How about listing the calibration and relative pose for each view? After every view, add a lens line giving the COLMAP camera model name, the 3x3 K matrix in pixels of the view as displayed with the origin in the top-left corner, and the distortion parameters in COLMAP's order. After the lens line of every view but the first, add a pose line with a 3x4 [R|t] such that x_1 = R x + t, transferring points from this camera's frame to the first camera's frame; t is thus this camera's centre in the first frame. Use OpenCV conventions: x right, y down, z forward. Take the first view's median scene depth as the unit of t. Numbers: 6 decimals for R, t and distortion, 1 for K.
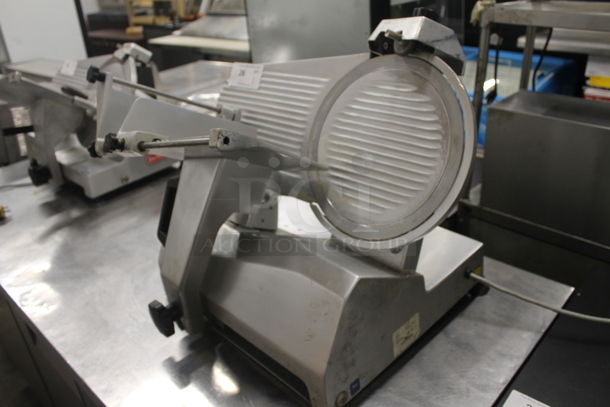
lens RADIAL K [[494.1, 0, 305.0], [0, 494.1, 203.5], [0, 0, 1]] dist [-0.073631, 0.002031]
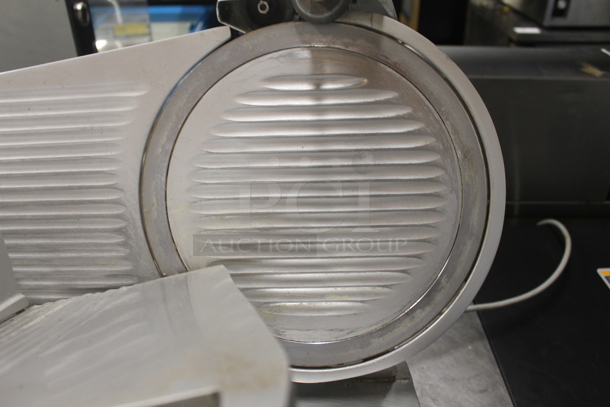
lens RADIAL K [[494.1, 0, 305.0], [0, 494.1, 203.5], [0, 0, 1]] dist [-0.073631, 0.002031]
pose [[0.719251, -0.336926, 0.607584, -0.190362], [0.288558, 0.940410, 0.179898, -0.212513], [-0.631991, 0.045932, 0.773614, 0.595955]]
